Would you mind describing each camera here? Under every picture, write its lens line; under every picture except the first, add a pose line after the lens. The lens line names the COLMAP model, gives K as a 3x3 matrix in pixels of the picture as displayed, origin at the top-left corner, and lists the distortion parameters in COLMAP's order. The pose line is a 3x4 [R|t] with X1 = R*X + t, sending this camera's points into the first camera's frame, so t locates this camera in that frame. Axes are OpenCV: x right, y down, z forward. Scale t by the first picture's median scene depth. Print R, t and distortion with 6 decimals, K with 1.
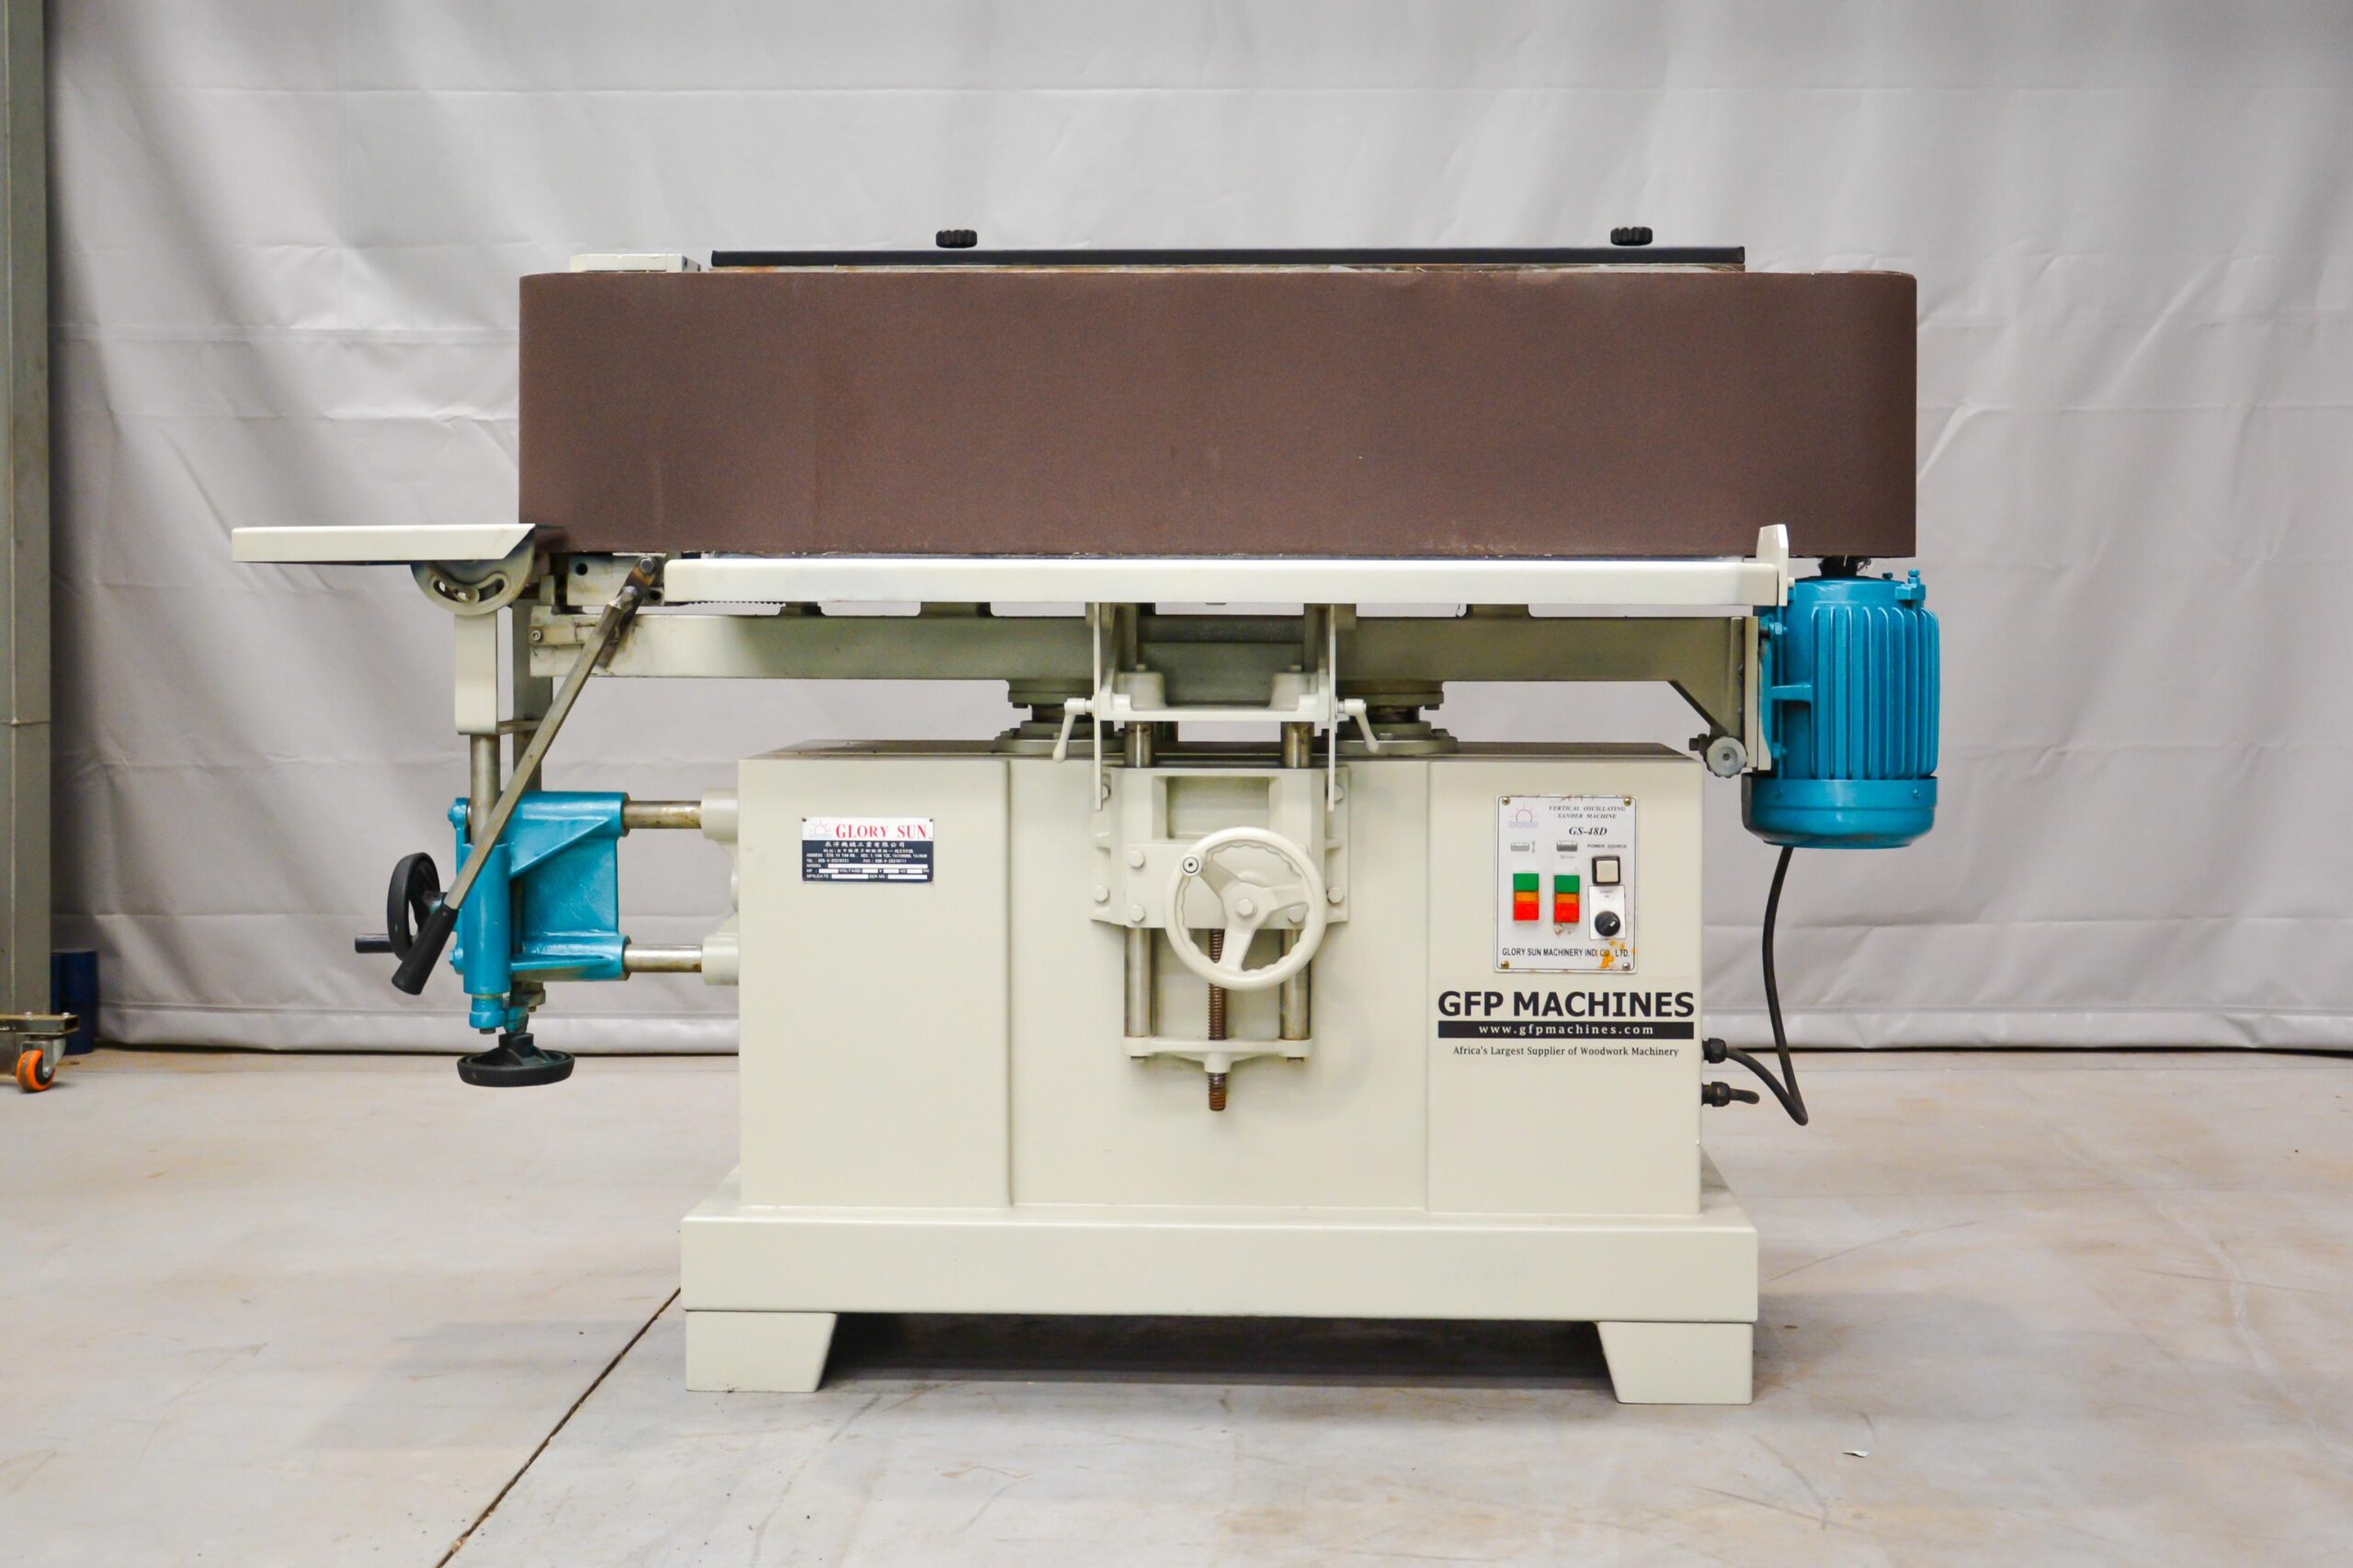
lens RADIAL K [[2869.0, 0, 1224.0], [0, 2869.0, 672.0], [0, 0, 1]] dist [-0.008111, 0.099558]
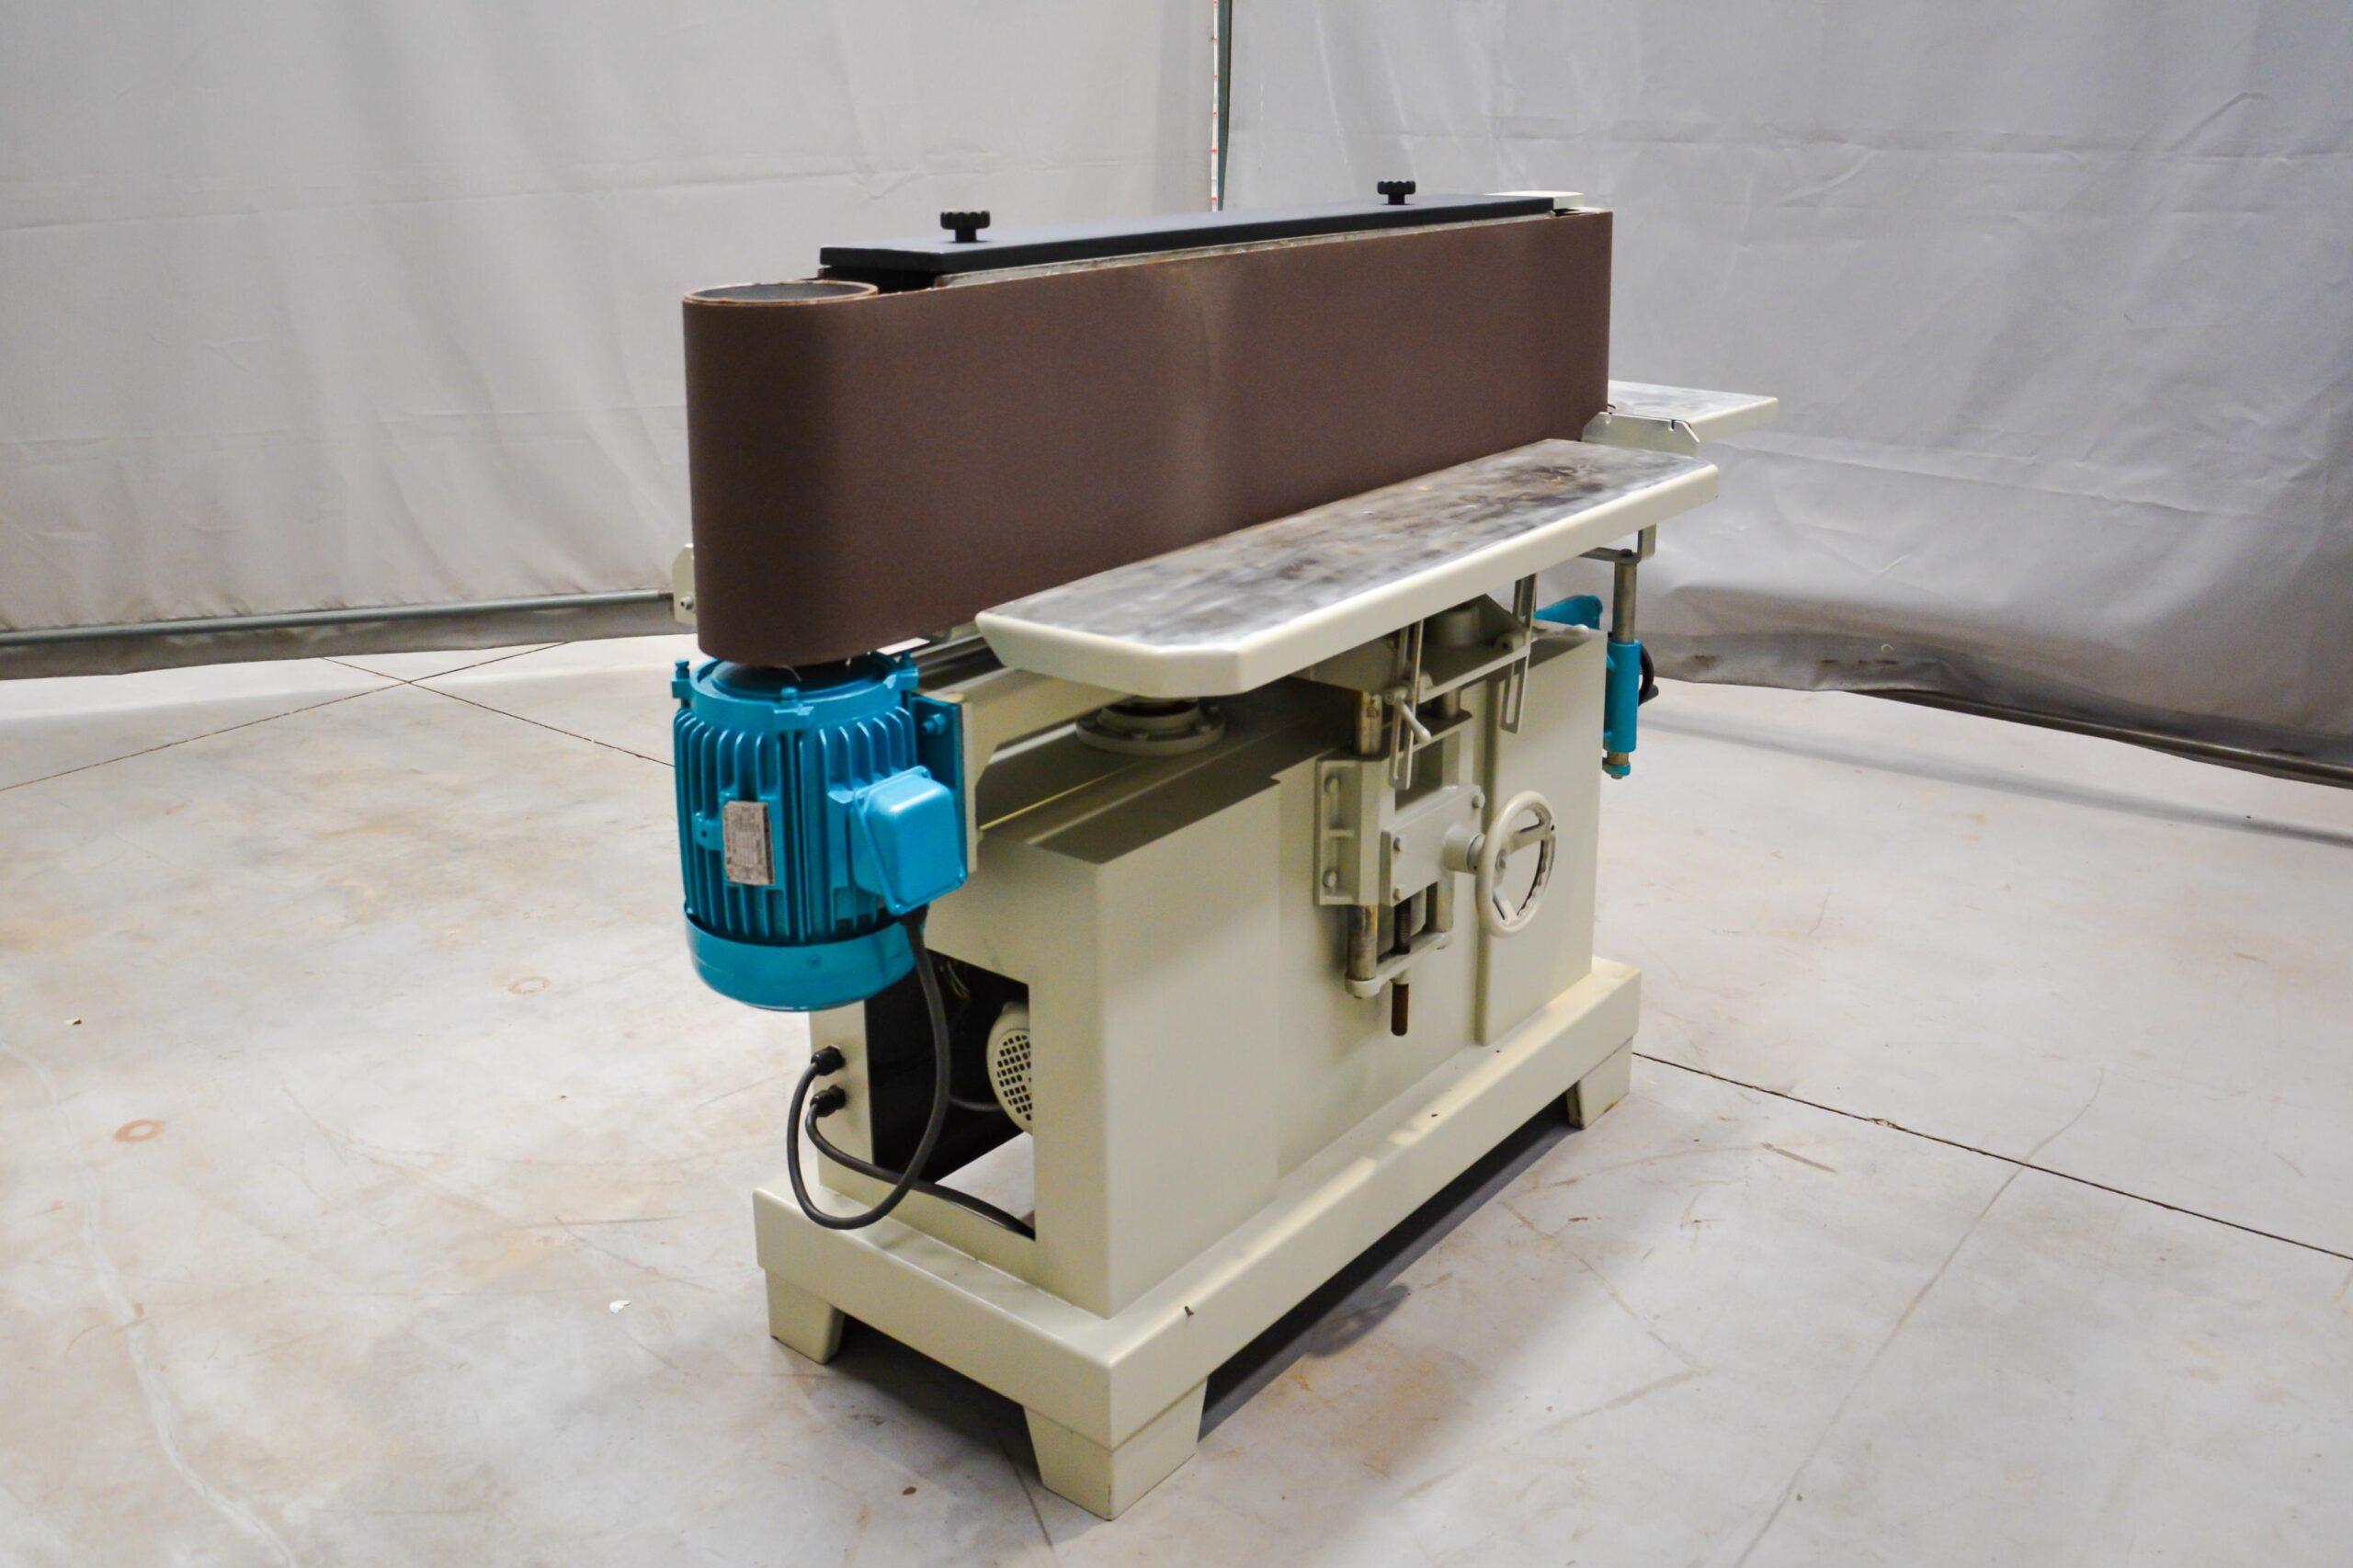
lens RADIAL K [[2021.7, 0, 1201.4], [0, 2021.7, 503.6], [0, 0, 1]] dist [-0.082435, -0.008872]
pose [[-0.579663, 0.163780, -0.798227, 0.625428], [-0.025767, 0.975419, 0.218848, -0.214763], [0.814449, 0.147426, -0.561194, 1.483382]]
